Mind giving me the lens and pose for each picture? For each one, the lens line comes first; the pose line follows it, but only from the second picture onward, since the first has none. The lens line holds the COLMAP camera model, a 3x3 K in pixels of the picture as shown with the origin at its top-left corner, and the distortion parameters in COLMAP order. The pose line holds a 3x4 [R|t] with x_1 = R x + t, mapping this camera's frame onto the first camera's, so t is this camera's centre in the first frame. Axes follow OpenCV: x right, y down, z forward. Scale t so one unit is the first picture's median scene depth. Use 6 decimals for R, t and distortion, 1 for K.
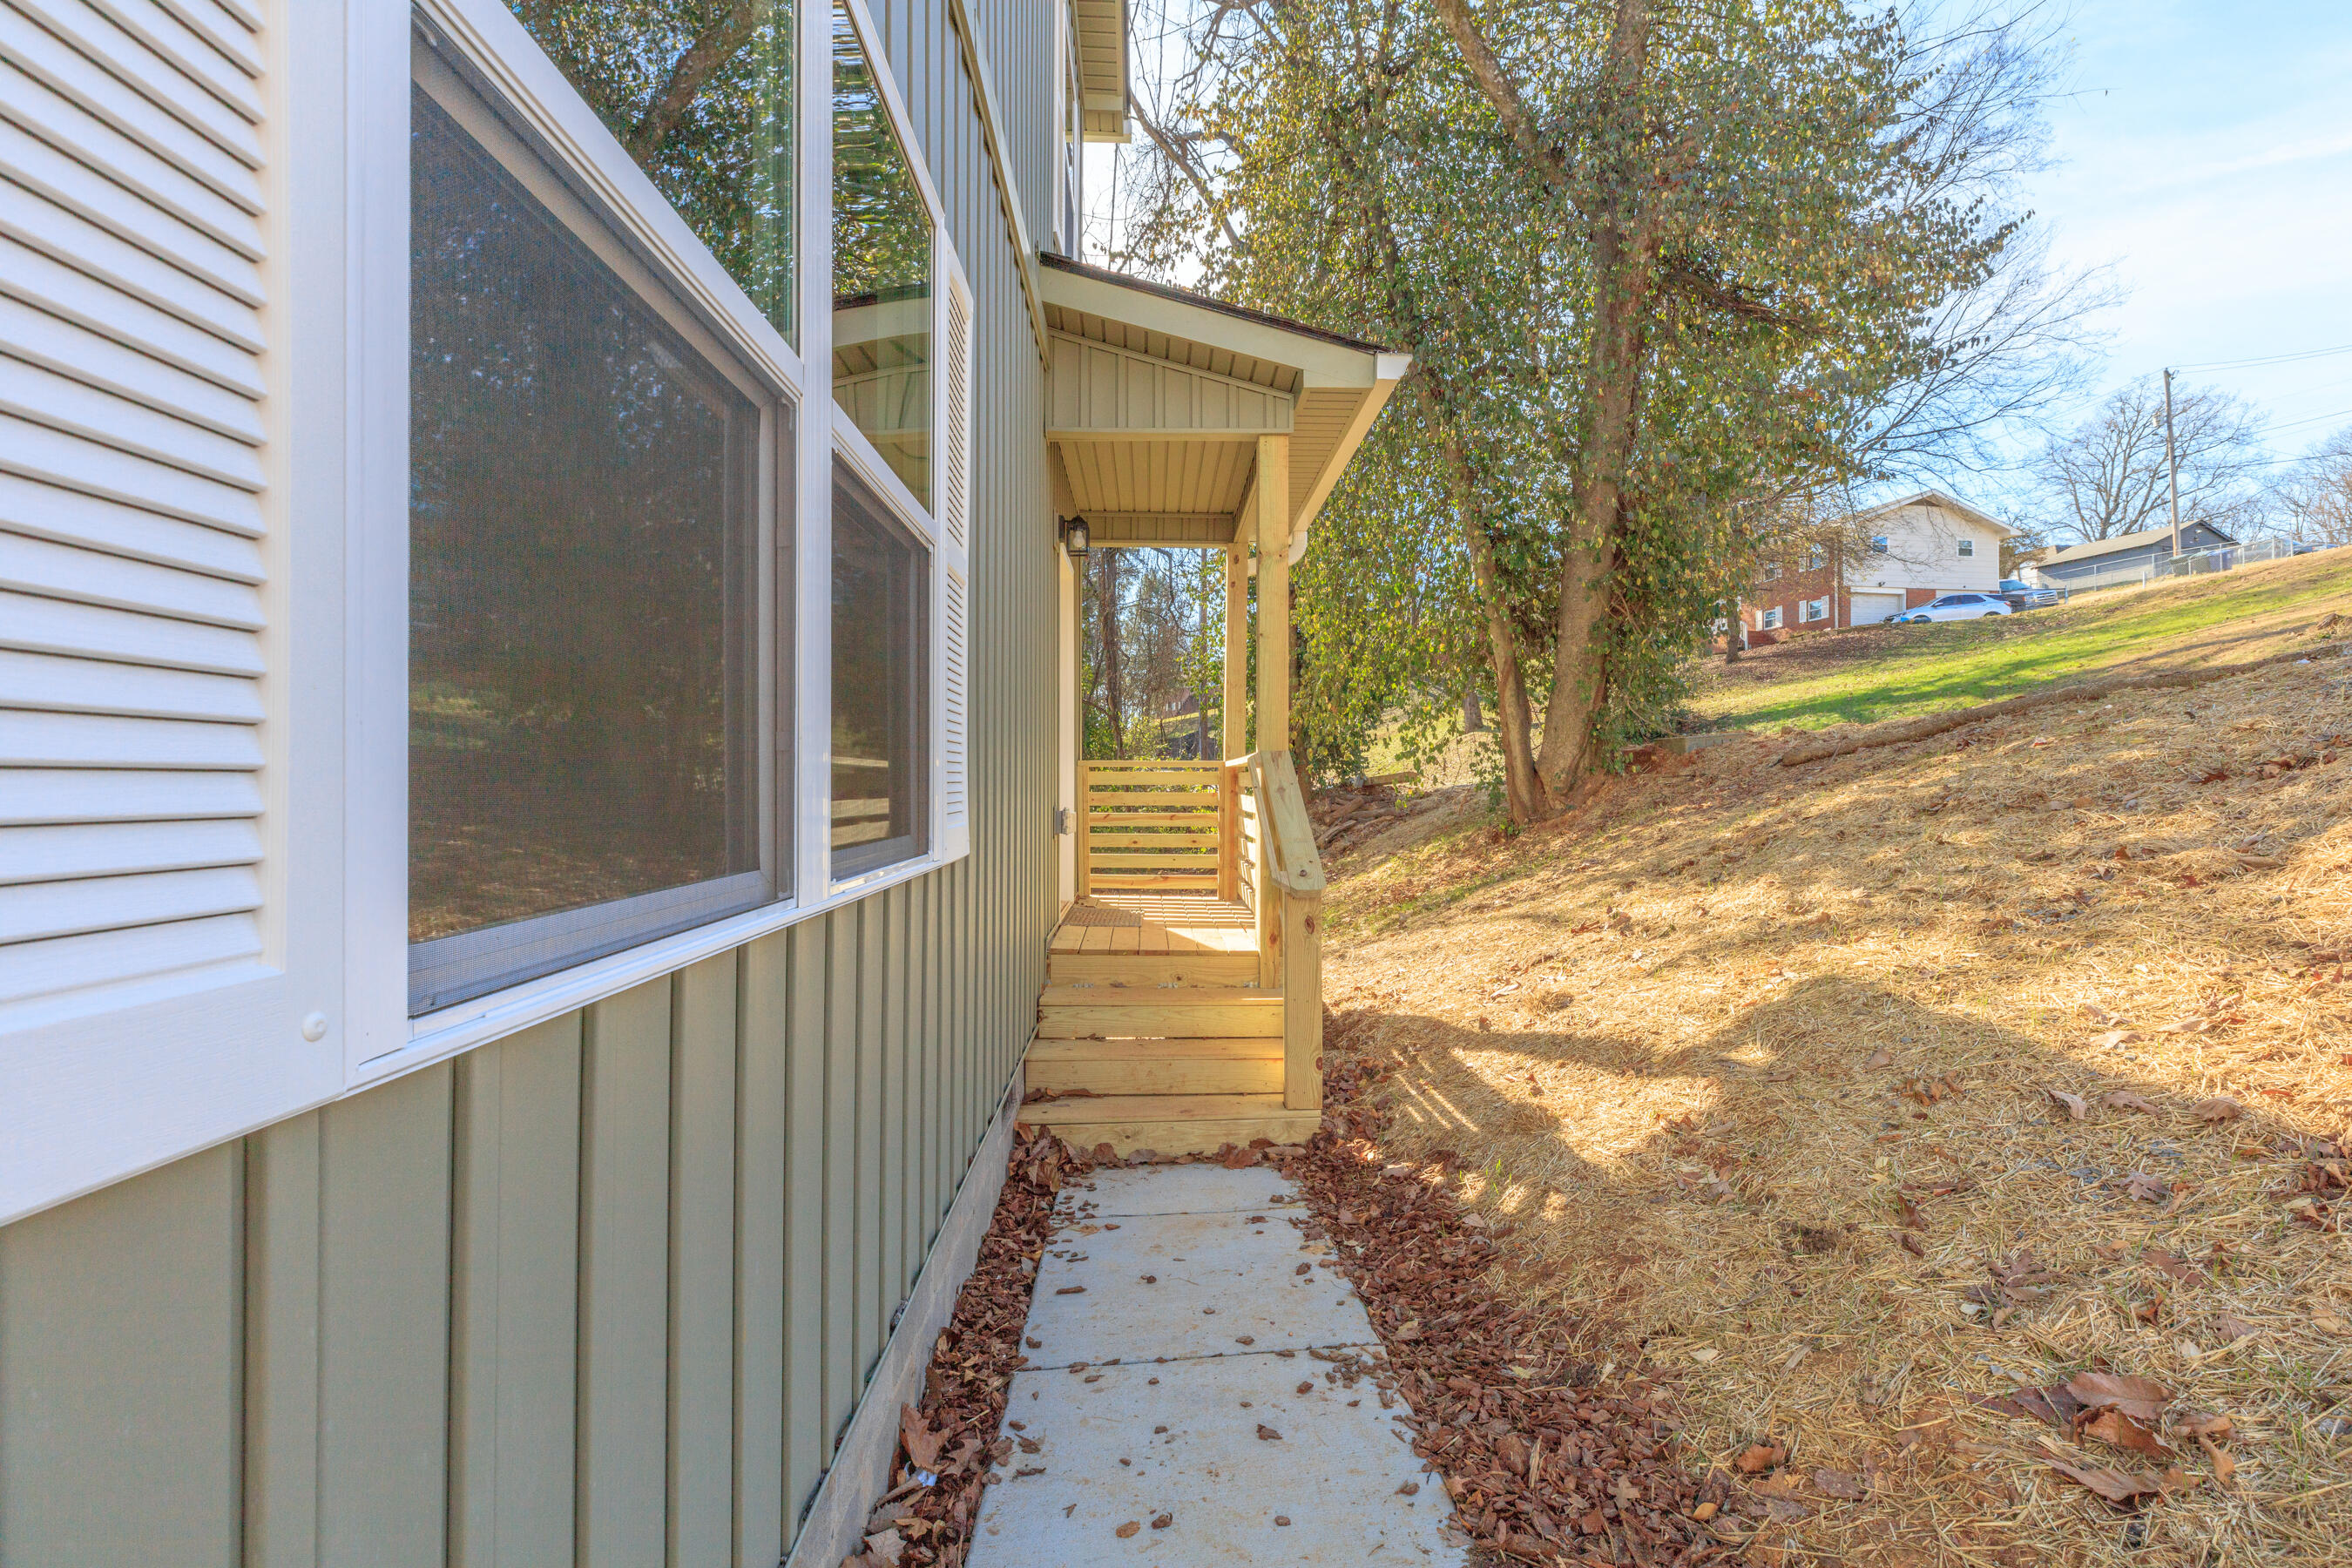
lens RADIAL K [[1036.7, 0, 1176.0], [0, 1036.7, 784.0], [0, 0, 1]] dist [0.002229, 0.000098]
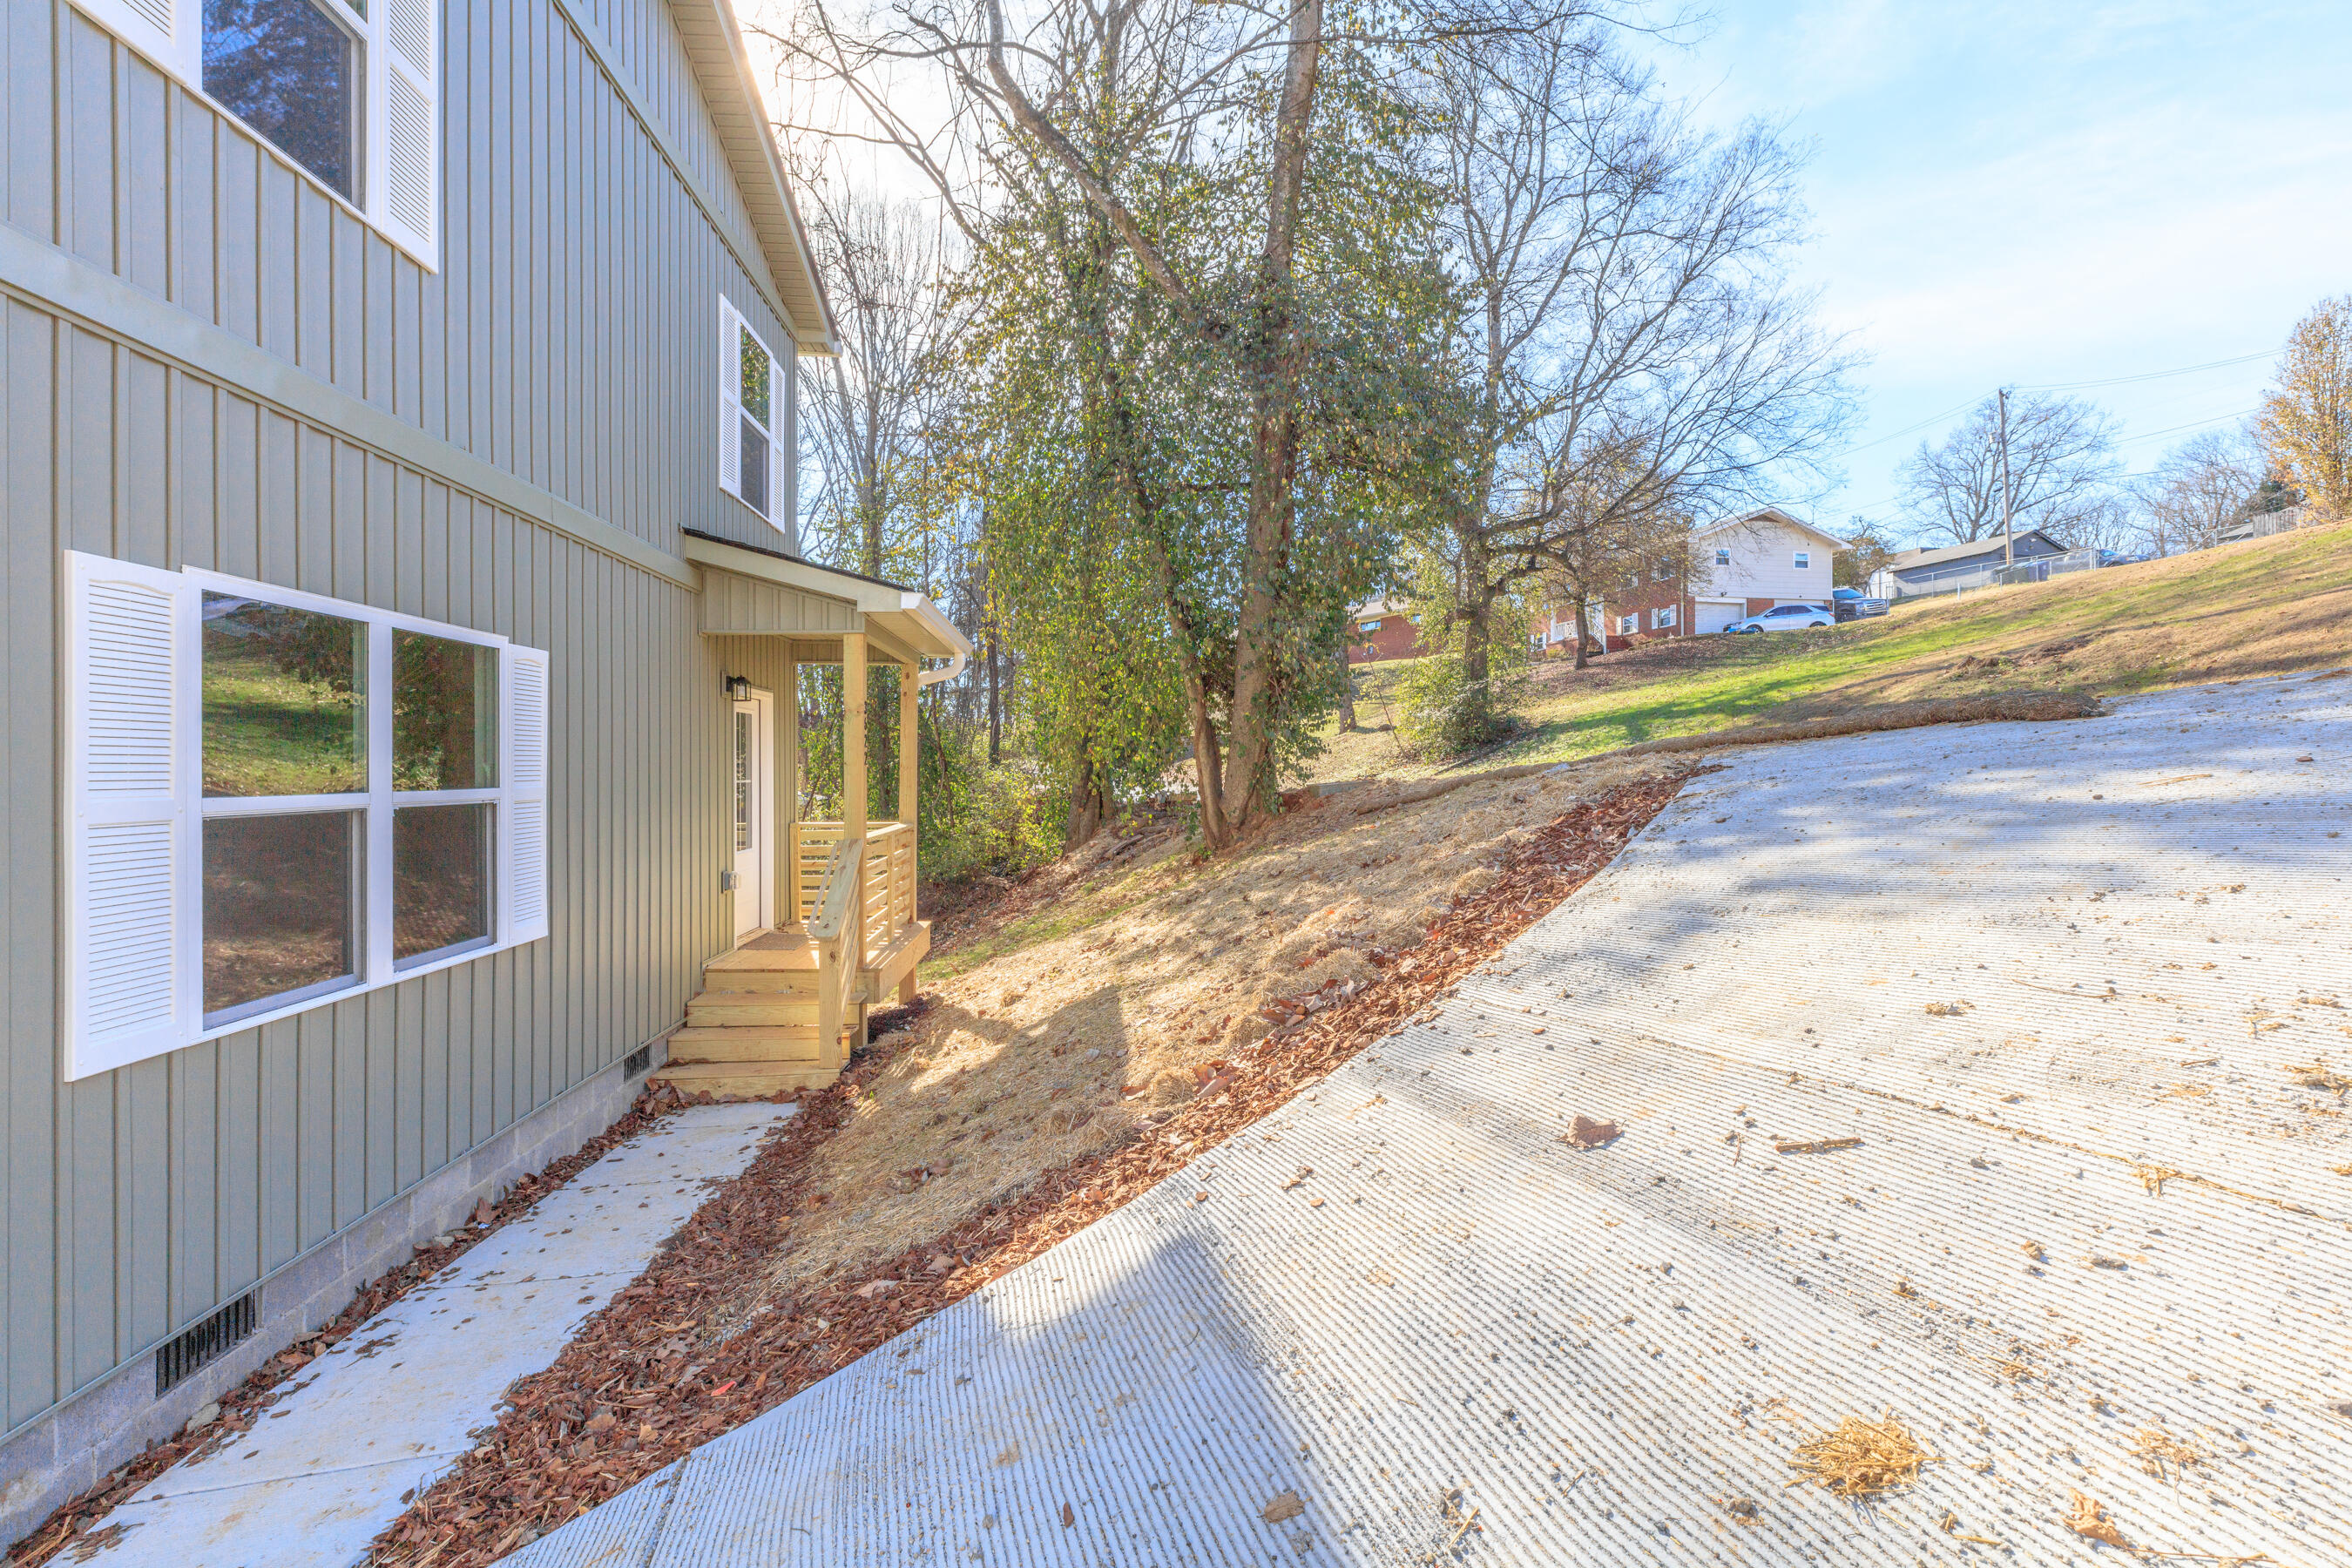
lens RADIAL K [[1057.9, 0, 1176.7], [0, 1057.9, 768.6], [0, 0, 1]] dist [0.003598, 0.000195]
pose [[0.999438, -0.002699, 0.033422, 0.125935], [0.002460, 0.999971, 0.007207, -0.035281], [-0.033440, -0.007120, 0.999415, -0.141659]]
